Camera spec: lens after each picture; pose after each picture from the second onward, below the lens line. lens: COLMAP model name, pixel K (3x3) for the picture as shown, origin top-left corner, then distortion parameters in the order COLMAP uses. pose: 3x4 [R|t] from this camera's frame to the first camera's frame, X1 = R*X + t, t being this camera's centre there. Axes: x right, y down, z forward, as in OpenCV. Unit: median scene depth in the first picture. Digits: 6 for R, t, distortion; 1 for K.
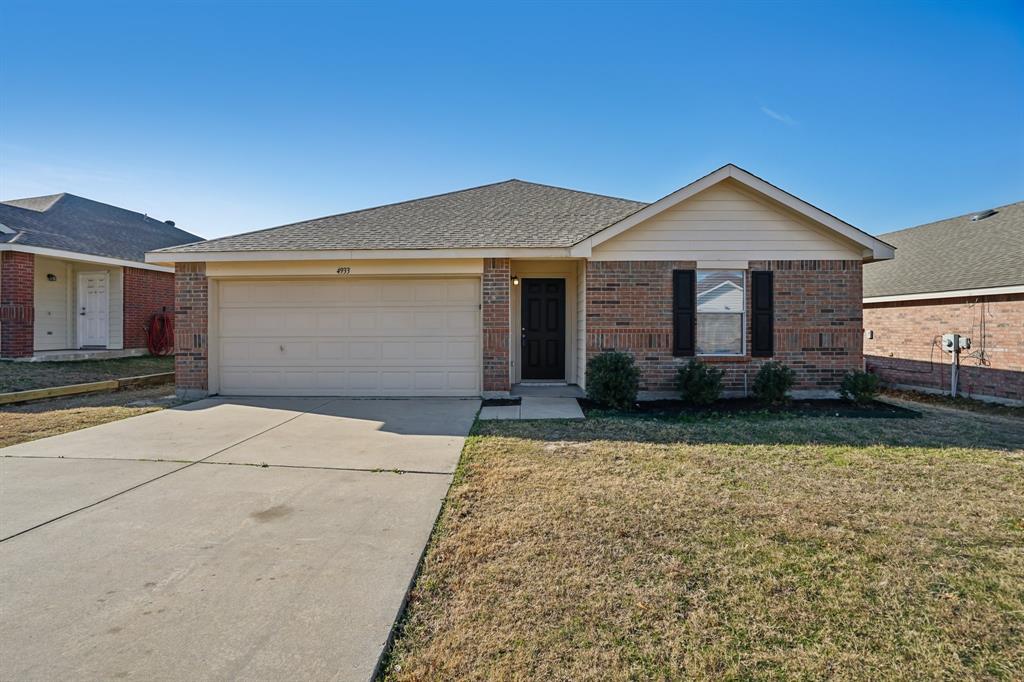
lens RADIAL K [[477.1, 0, 511.2], [0, 477.1, 333.6], [0, 0, 1]] dist [-0.046026, 0.014119]
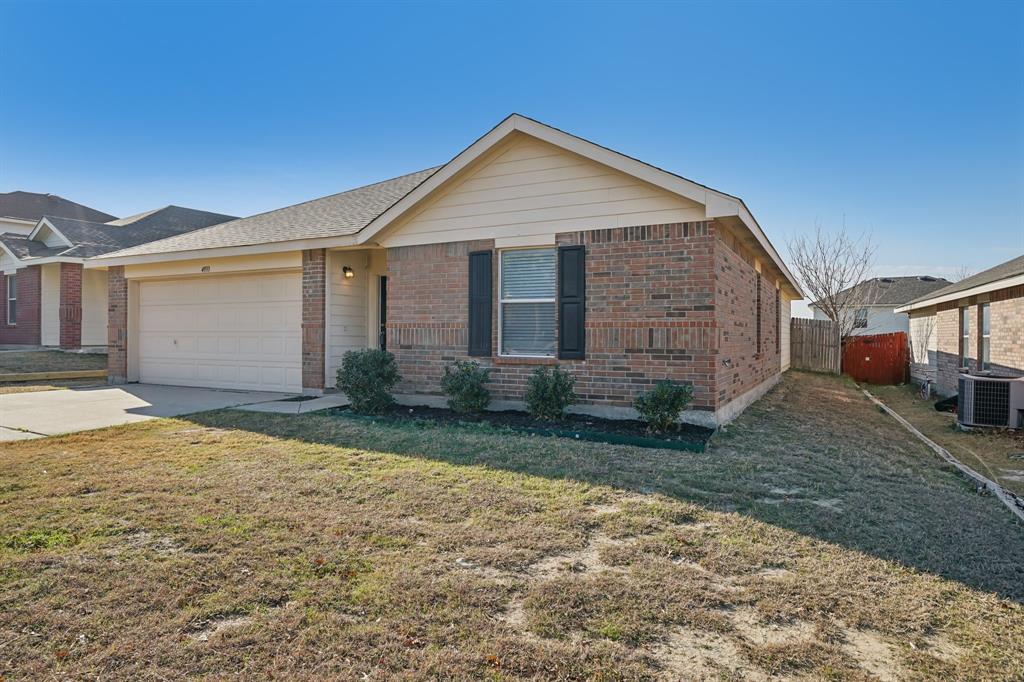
lens RADIAL K [[619.8, 0, 510.1], [0, 619.8, 339.6], [0, 0, 1]] dist [0.004867, 0.001736]
pose [[0.892963, 0.008790, -0.450044, 0.891262], [-0.009089, 0.999958, 0.001497, 0.016818], [0.450038, 0.002754, 0.893005, 0.067607]]
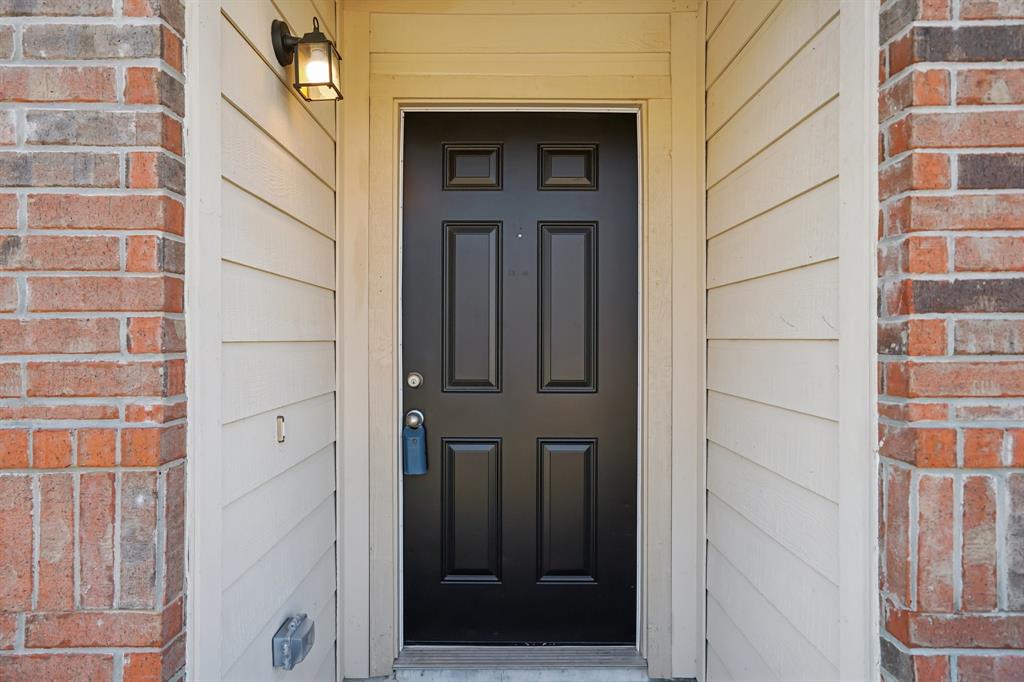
lens RADIAL K [[619.8, 0, 510.5], [0, 619.8, 338.3], [0, 0, 1]] dist [0.004867, 0.001736]
pose [[0.999974, 0.000378, 0.007252, 0.071522], [-0.000338, 0.999984, -0.005609, -0.028771], [-0.007254, 0.005606, 0.999958, 0.870911]]
